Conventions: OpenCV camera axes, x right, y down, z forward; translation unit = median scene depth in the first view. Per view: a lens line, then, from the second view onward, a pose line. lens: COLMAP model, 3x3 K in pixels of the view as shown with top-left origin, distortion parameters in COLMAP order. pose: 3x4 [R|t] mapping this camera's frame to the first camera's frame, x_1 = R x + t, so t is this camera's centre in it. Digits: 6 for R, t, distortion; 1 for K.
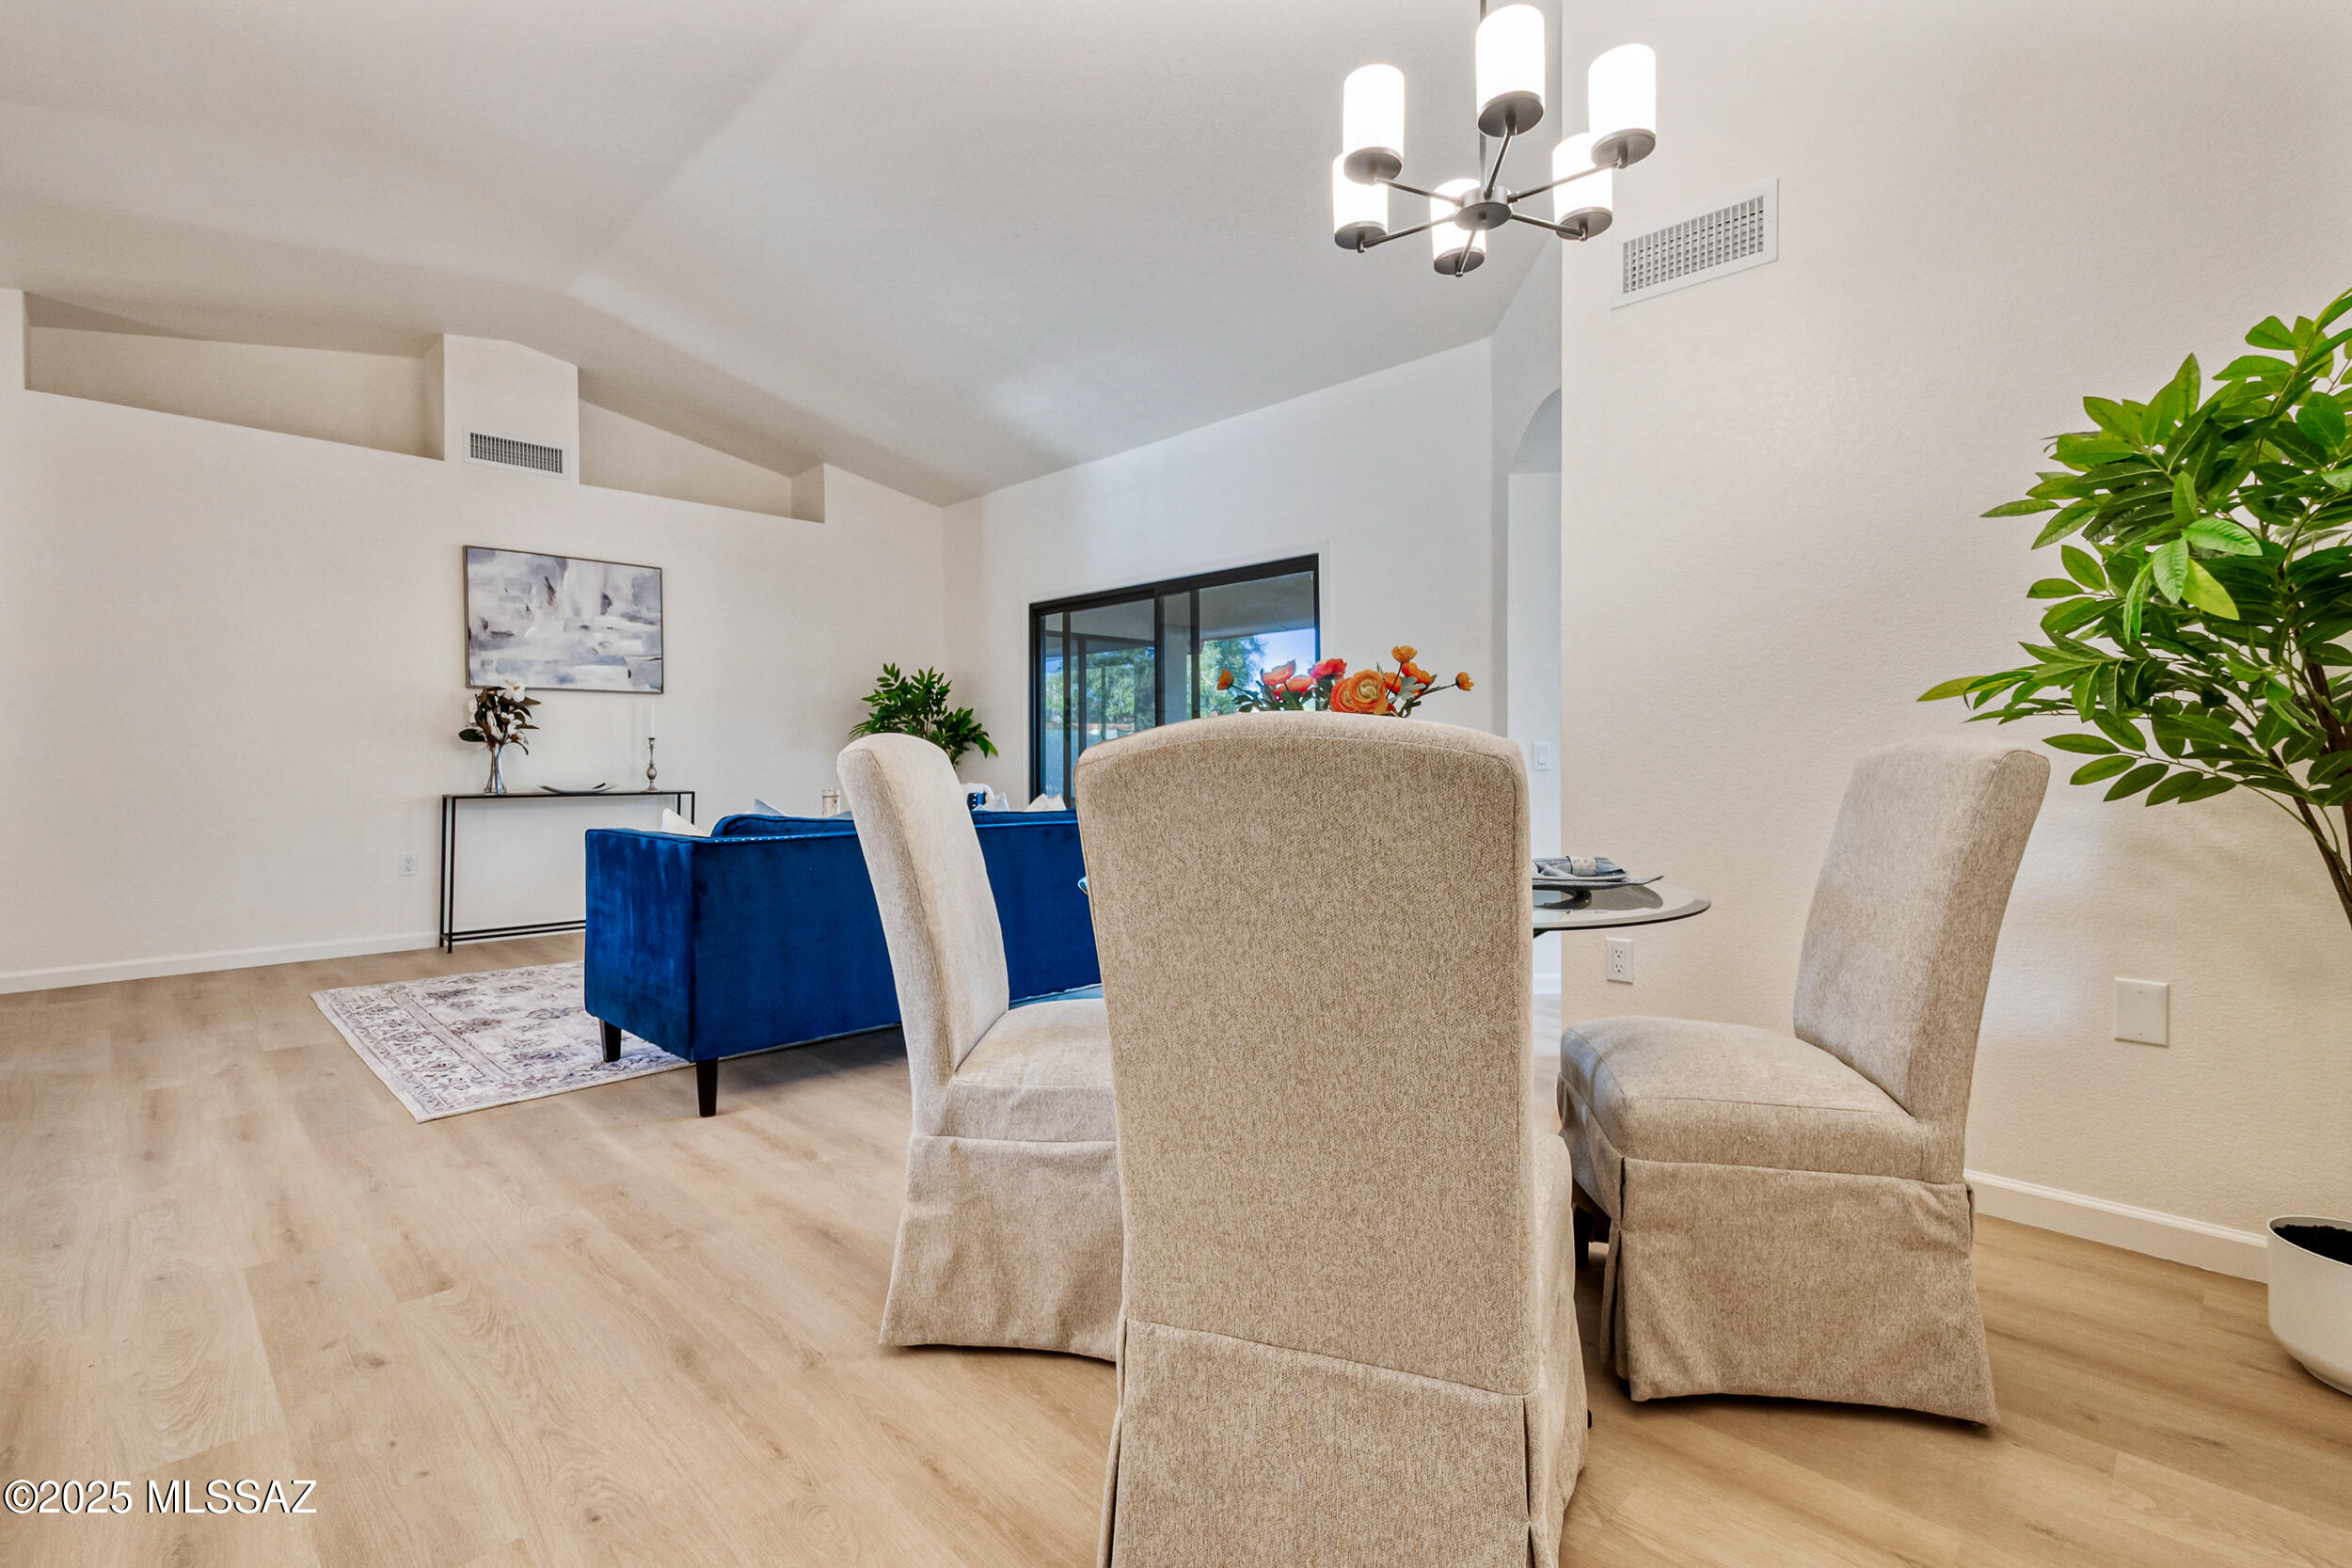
lens RADIAL K [[1033.4, 0, 1165.8], [0, 1033.4, 741.9], [0, 0, 1]] dist [0.005867, 0.001589]
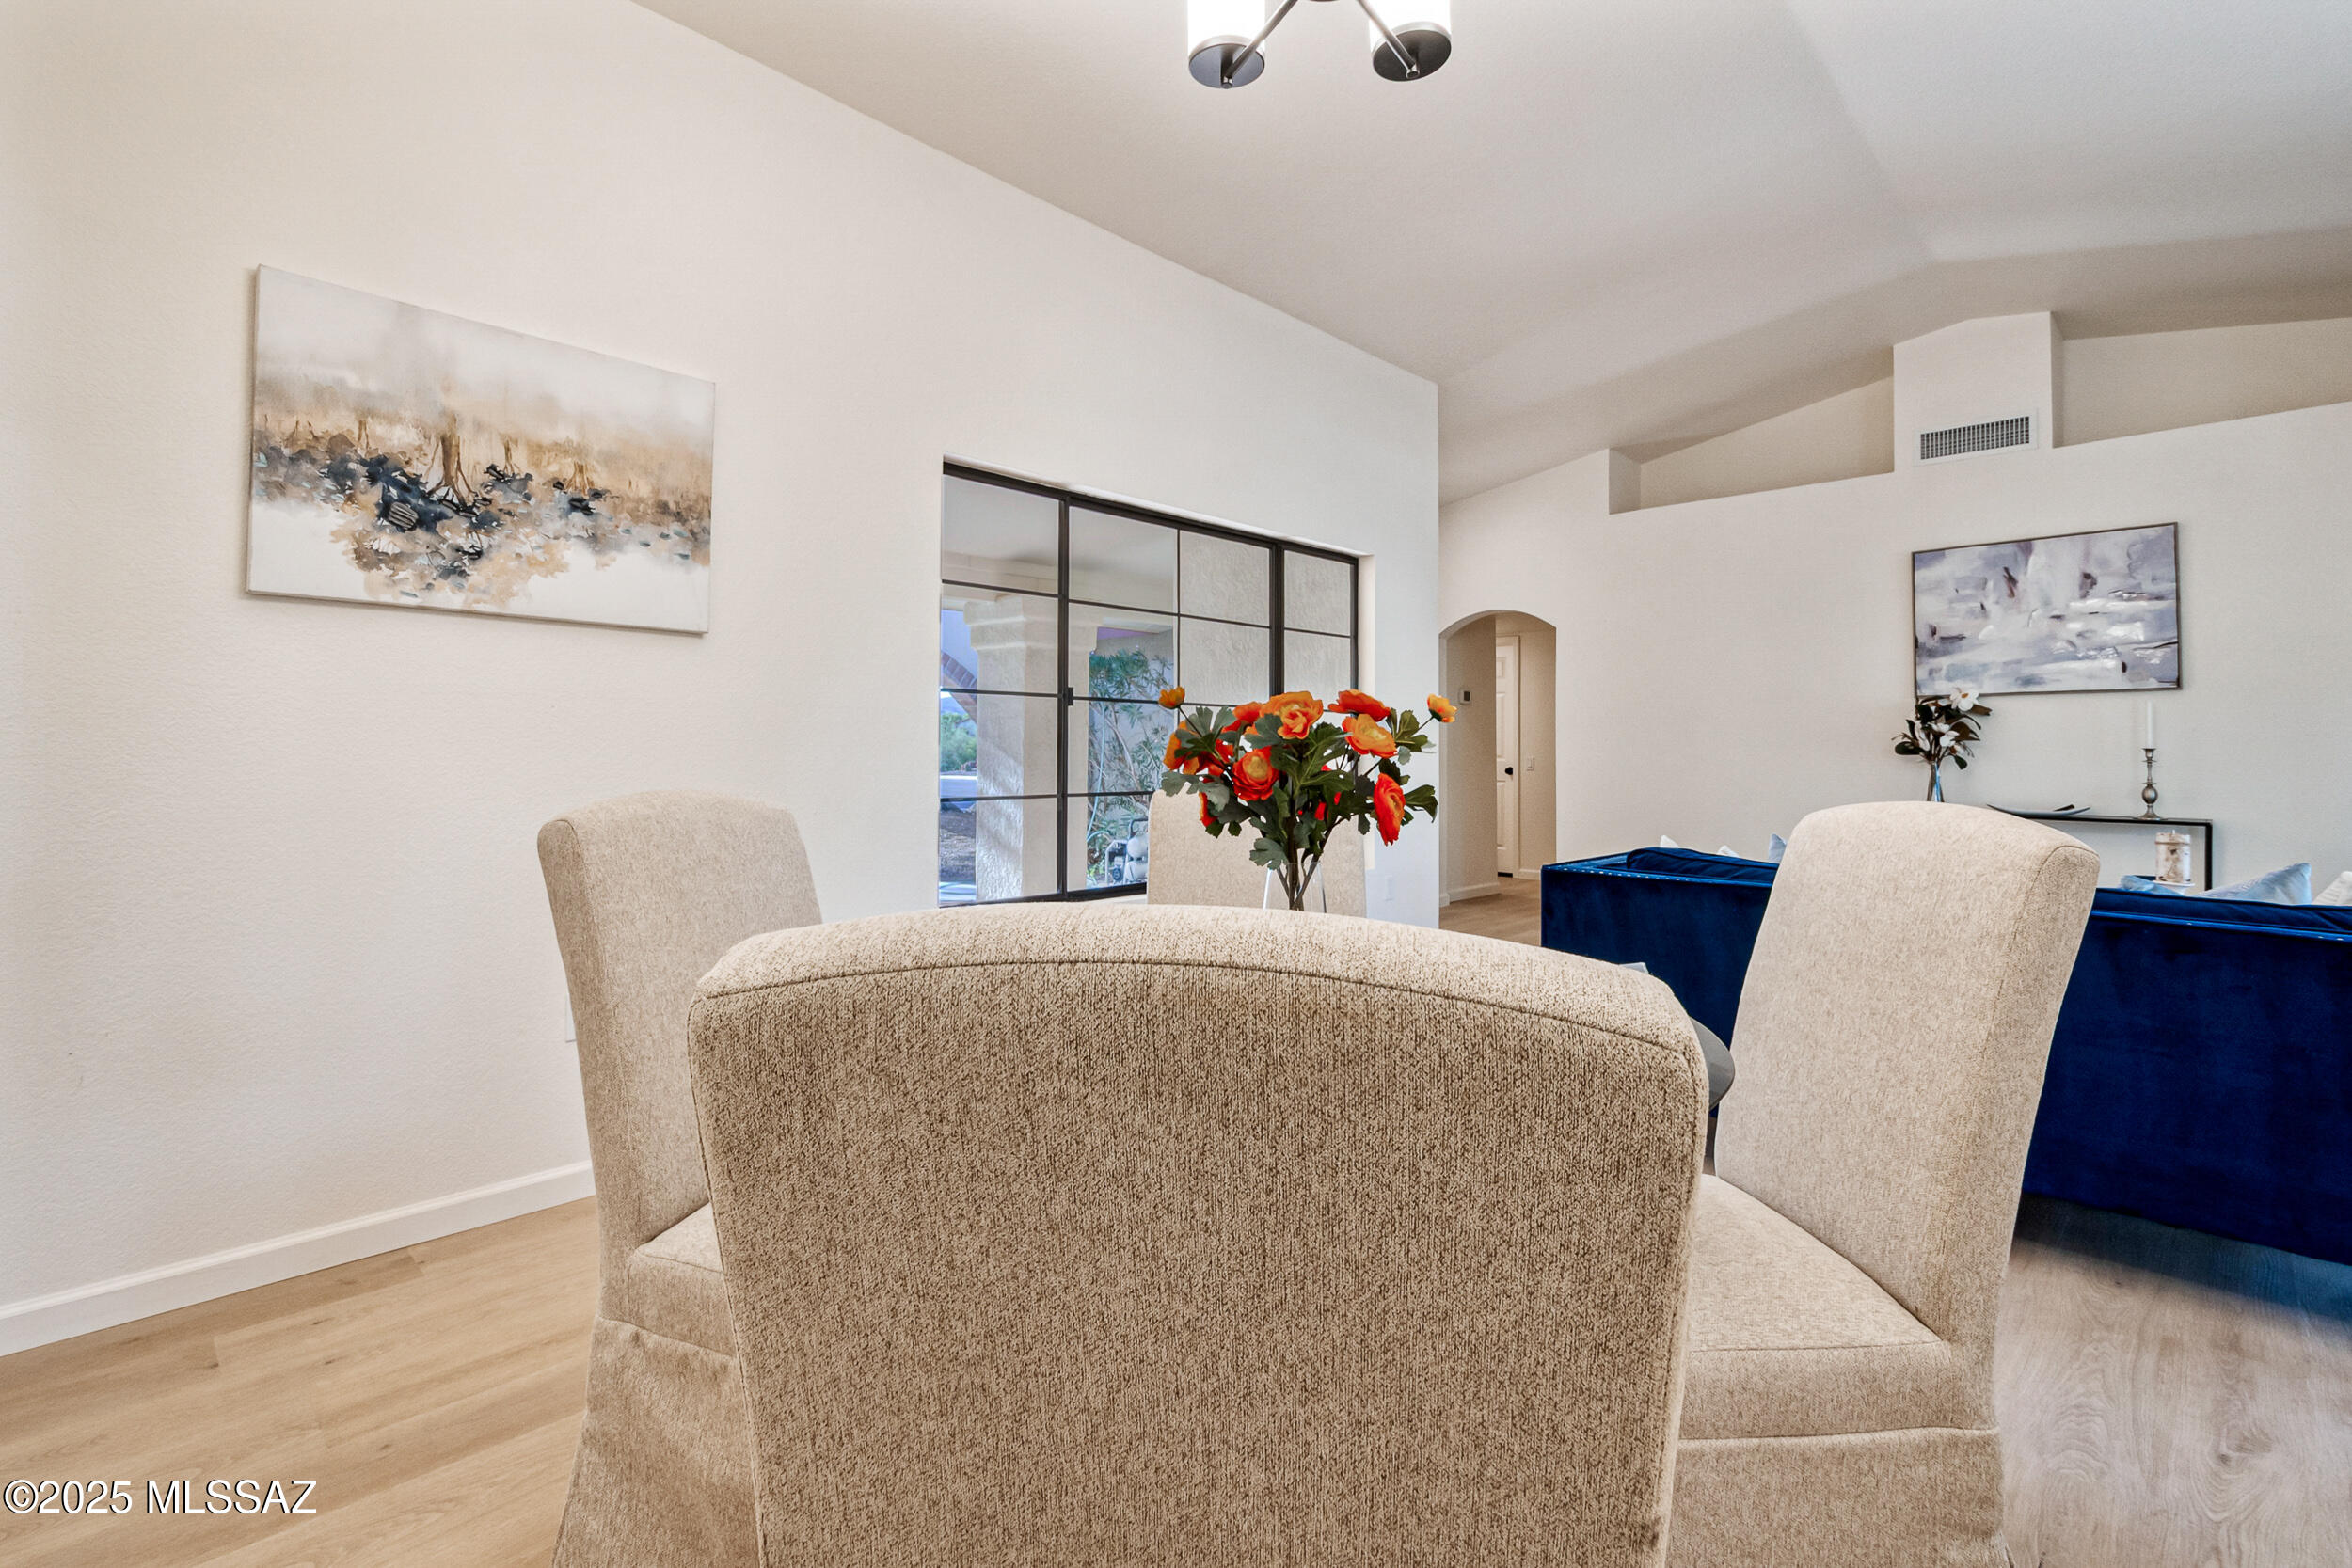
lens RADIAL K [[1046.0, 0, 1203.4], [0, 1046.0, 732.3], [0, 0, 1]] dist [0.008537, -0.000965]
pose [[-0.000441, -0.011691, -0.999932, 0.300864], [0.009827, 0.999883, -0.011695, -0.014947], [0.999952, -0.009832, -0.000326, 0.321888]]
